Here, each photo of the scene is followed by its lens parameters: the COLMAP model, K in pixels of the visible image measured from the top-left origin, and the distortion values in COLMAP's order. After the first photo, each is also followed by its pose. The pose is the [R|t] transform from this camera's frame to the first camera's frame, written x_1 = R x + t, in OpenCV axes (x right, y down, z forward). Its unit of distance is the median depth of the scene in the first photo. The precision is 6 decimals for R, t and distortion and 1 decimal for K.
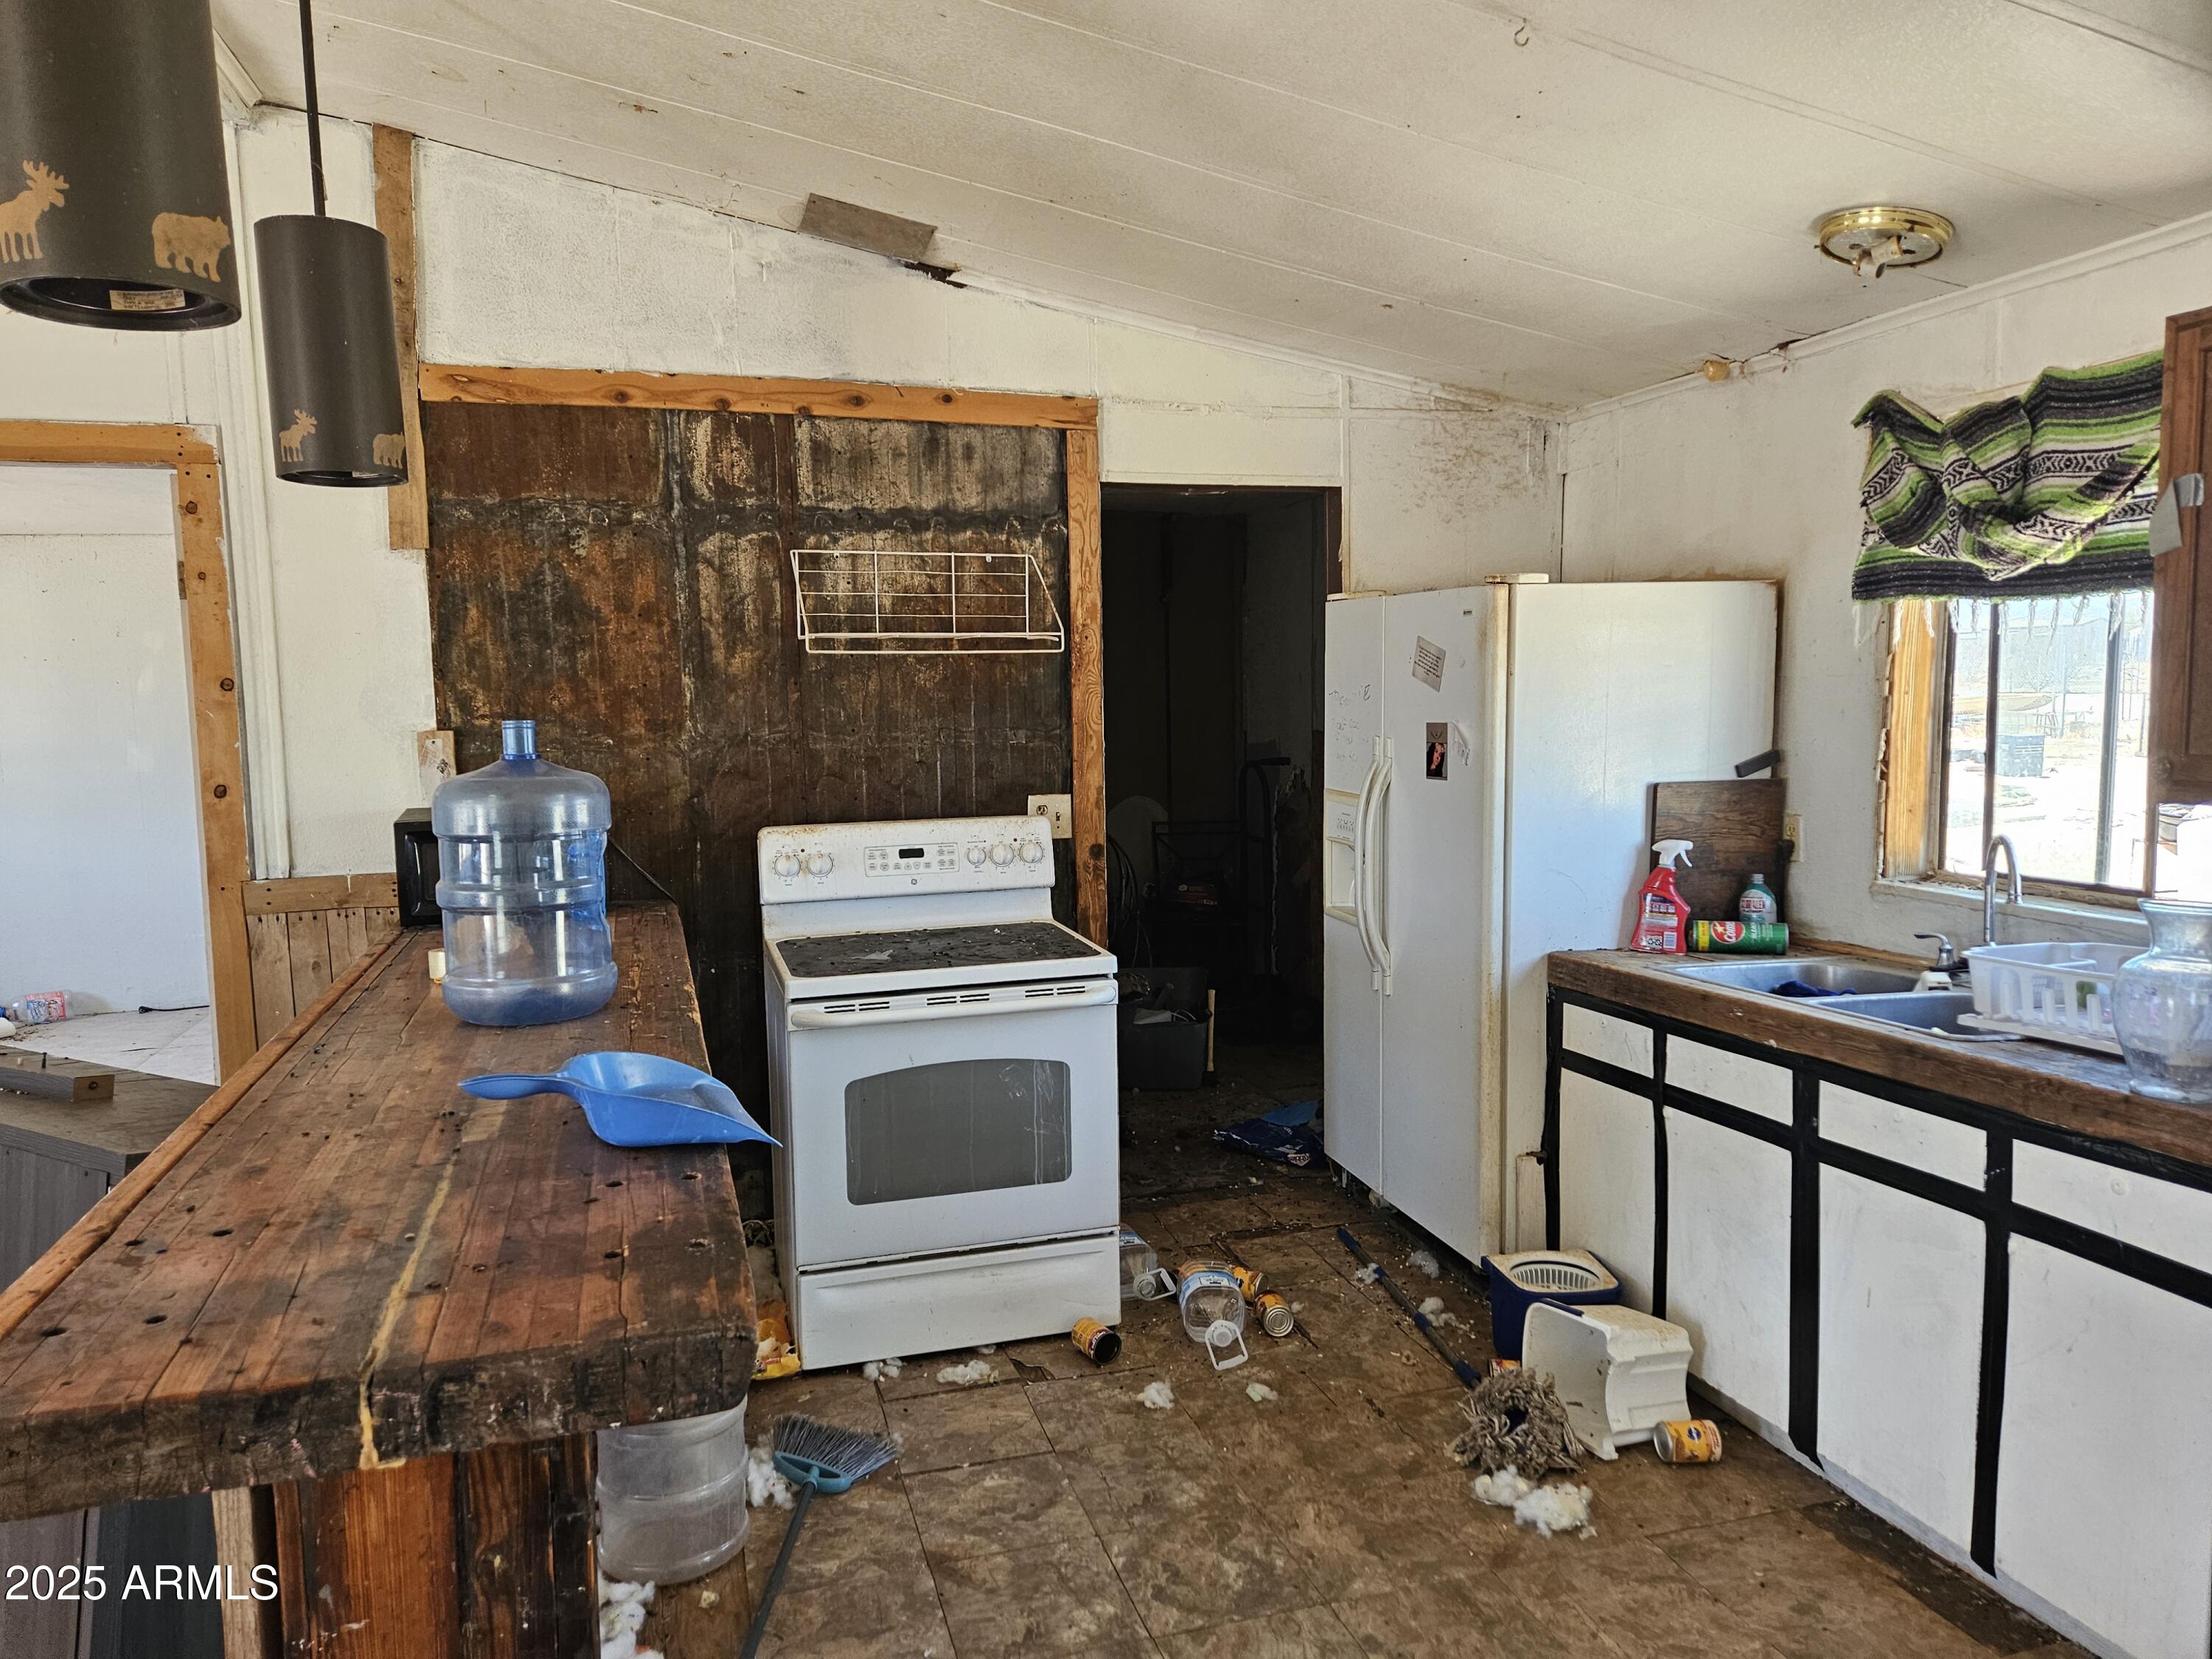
lens RADIAL K [[1502.3, 0, 1038.1], [0, 1502.3, 845.2], [0, 0, 1]] dist [0.077732, -0.071083]
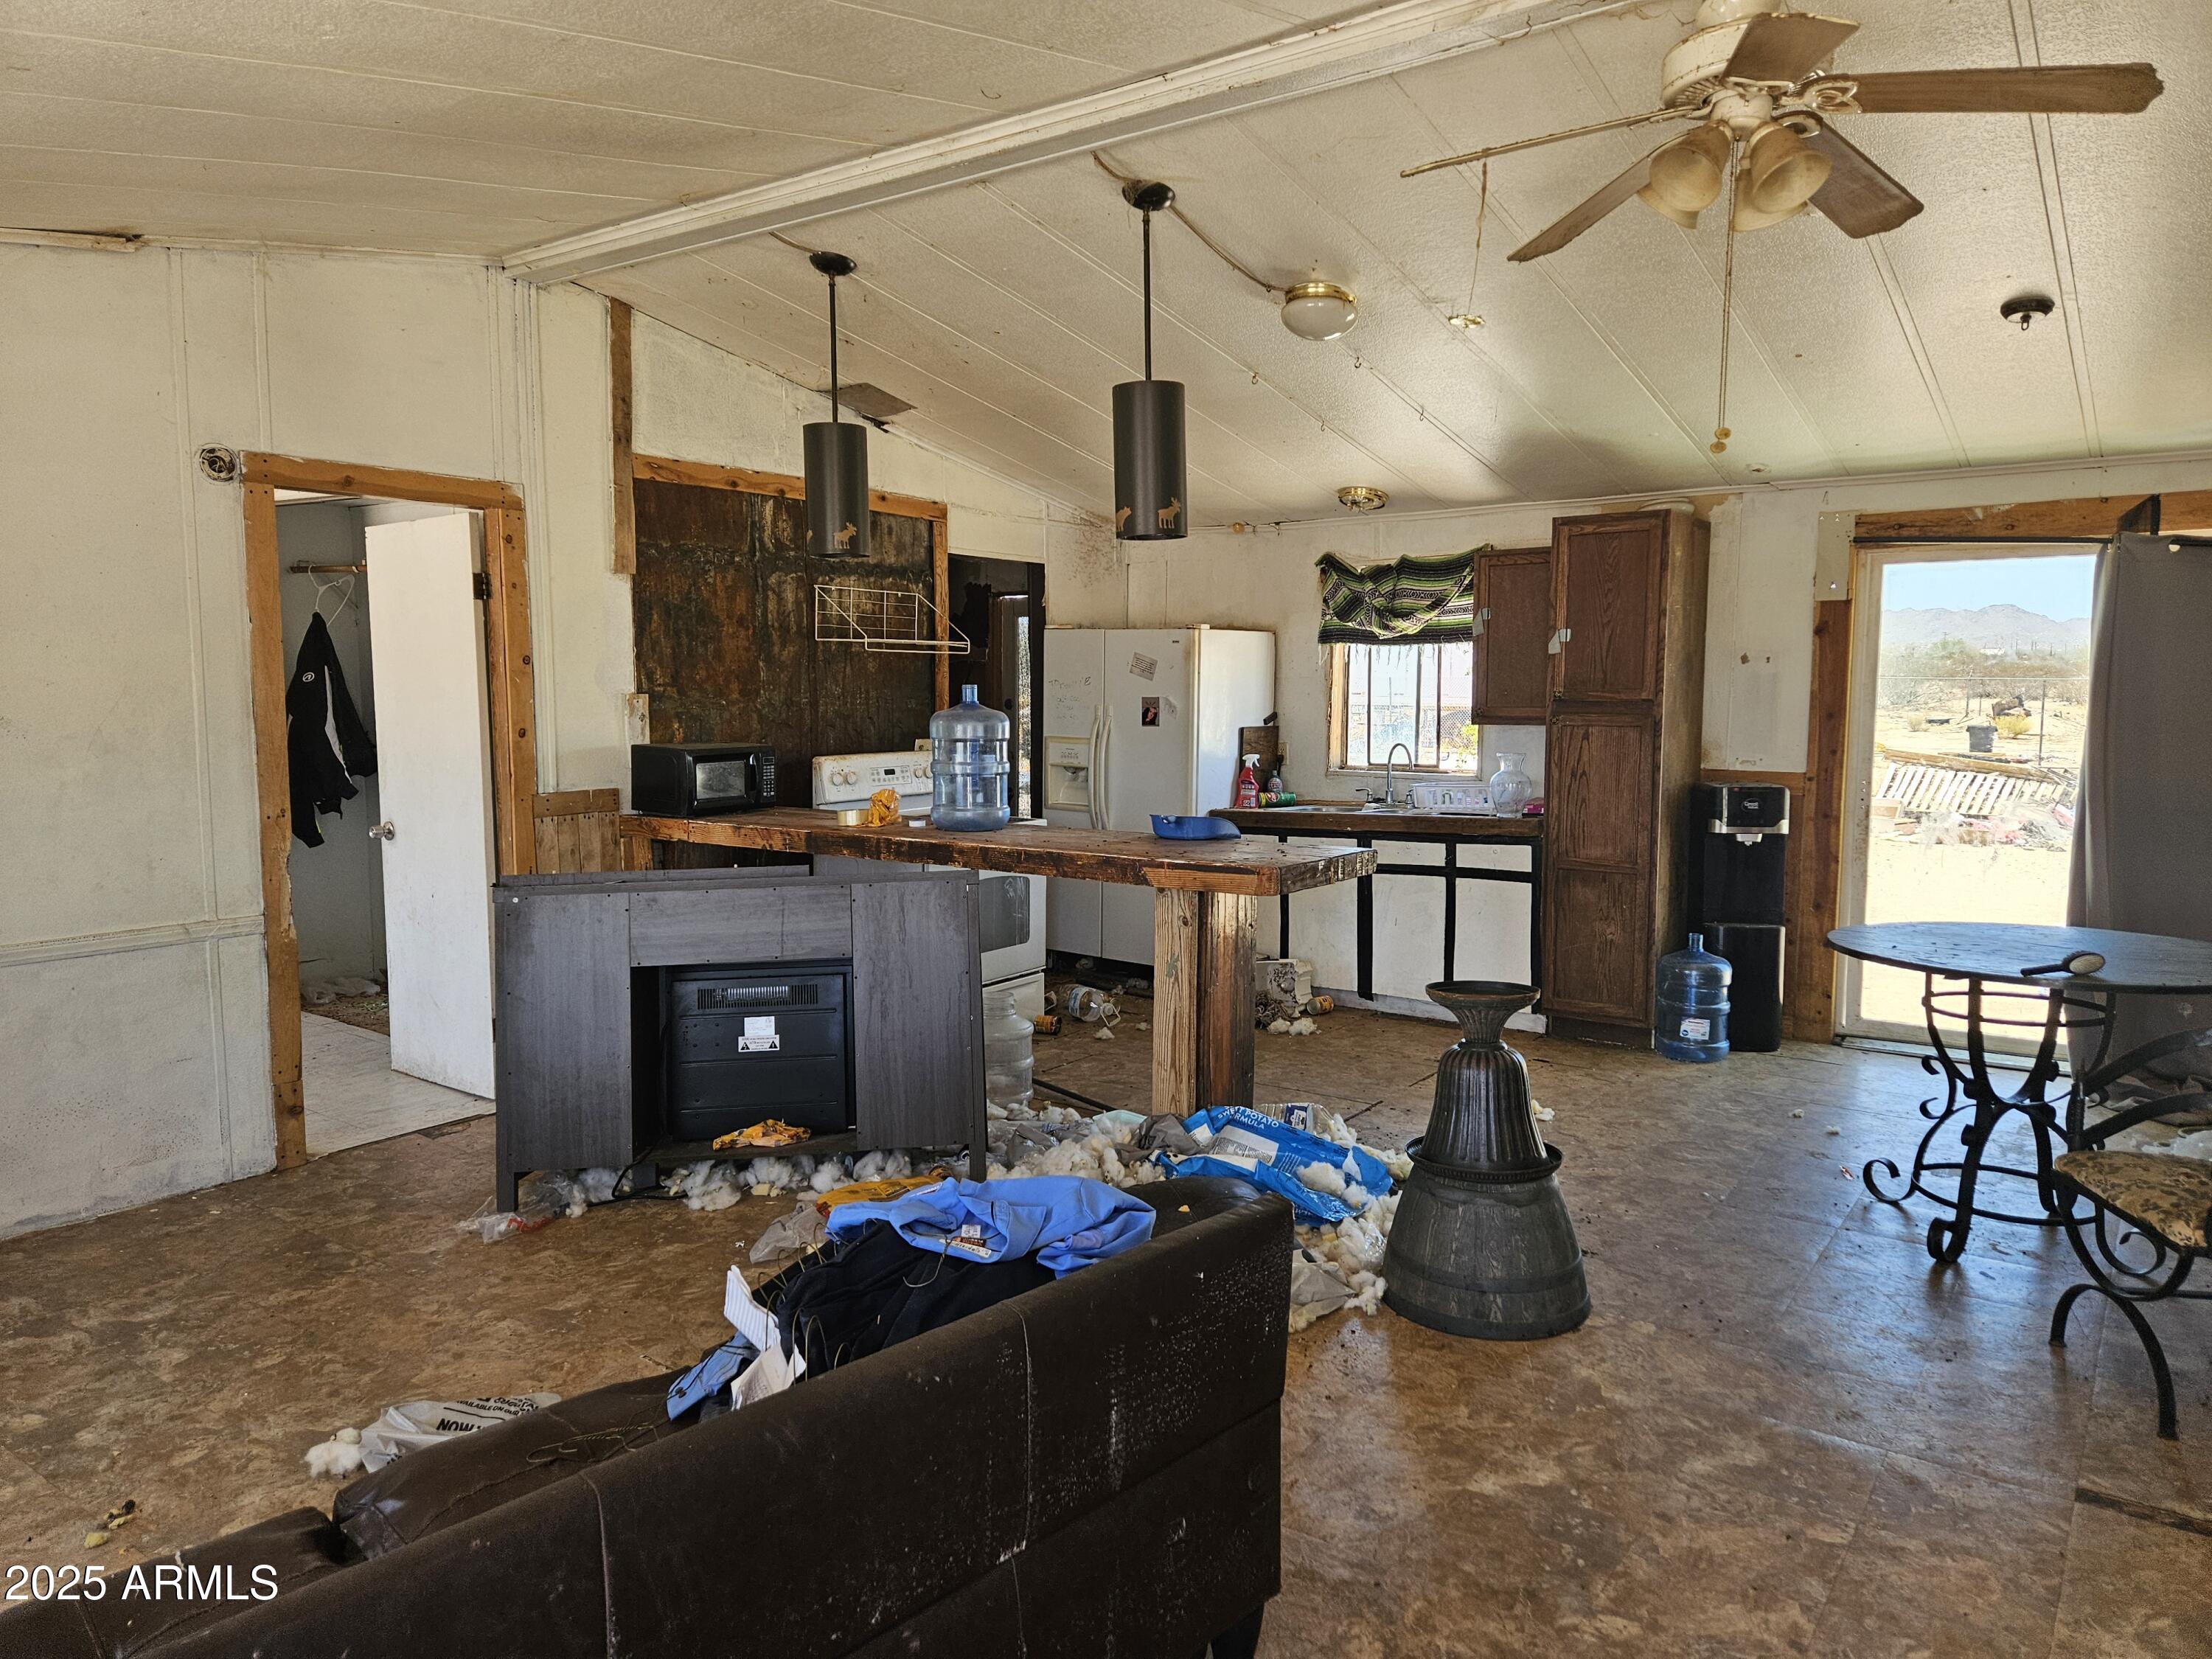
lens RADIAL K [[1502.3, 0, 1108.6], [0, 1502.3, 825.8], [0, 0, 1]] dist [0.077732, -0.071083]
pose [[0.781671, -0.041008, 0.622342, -0.973572], [0.048532, 0.998810, 0.004859, 0.071607], [-0.621800, 0.026406, 0.782731, -0.469725]]
